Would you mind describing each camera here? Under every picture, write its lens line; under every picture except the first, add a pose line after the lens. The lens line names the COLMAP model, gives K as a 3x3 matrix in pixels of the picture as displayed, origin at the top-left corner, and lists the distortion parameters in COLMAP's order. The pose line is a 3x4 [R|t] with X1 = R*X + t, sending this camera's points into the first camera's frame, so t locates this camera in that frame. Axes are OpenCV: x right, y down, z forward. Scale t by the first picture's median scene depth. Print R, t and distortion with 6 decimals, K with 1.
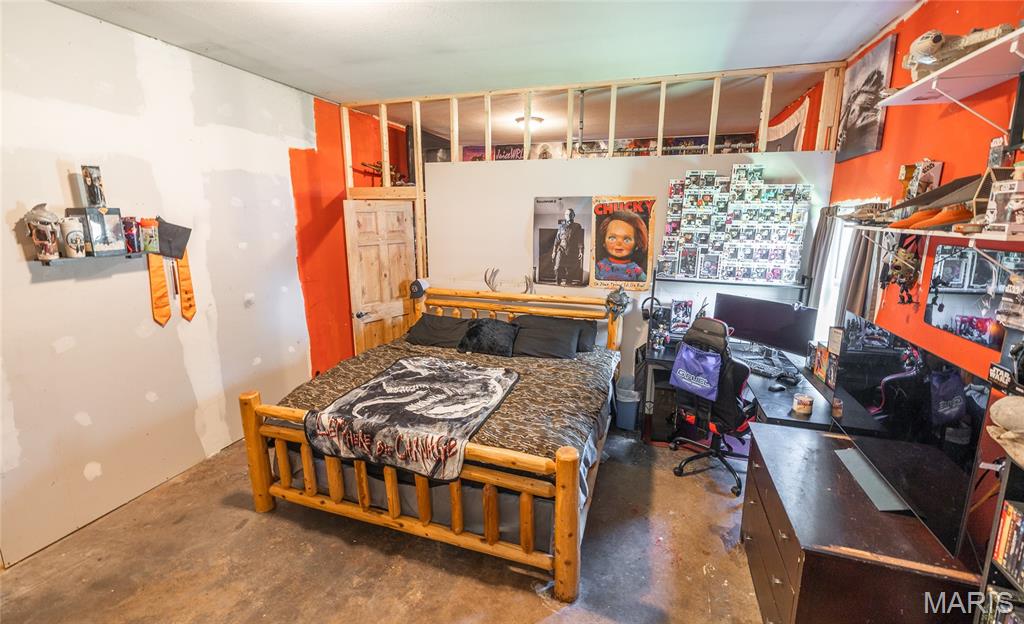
lens RADIAL K [[432.8, 0, 515.7], [0, 432.8, 298.3], [0, 0, 1]] dist [-0.002481, -0.000305]
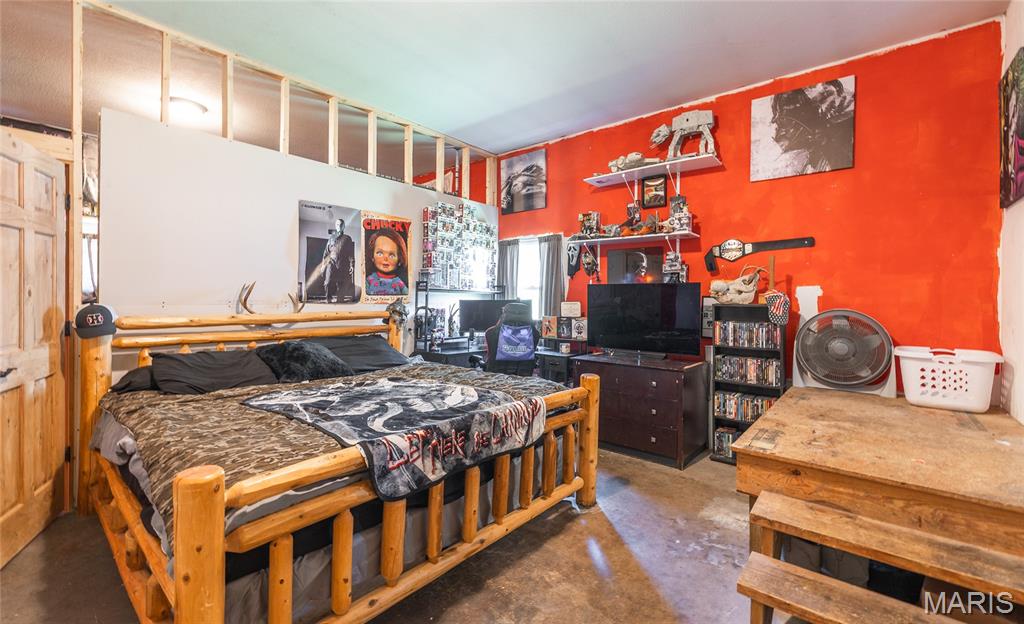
lens RADIAL K [[432.8, 0, 515.7], [0, 432.8, 298.3], [0, 0, 1]] dist [-0.002481, -0.000305]
pose [[0.376629, -0.003796, 0.926357, -0.613294], [0.170729, 0.983146, -0.065385, 0.089157], [-0.910496, 0.182782, 0.370929, 0.349575]]
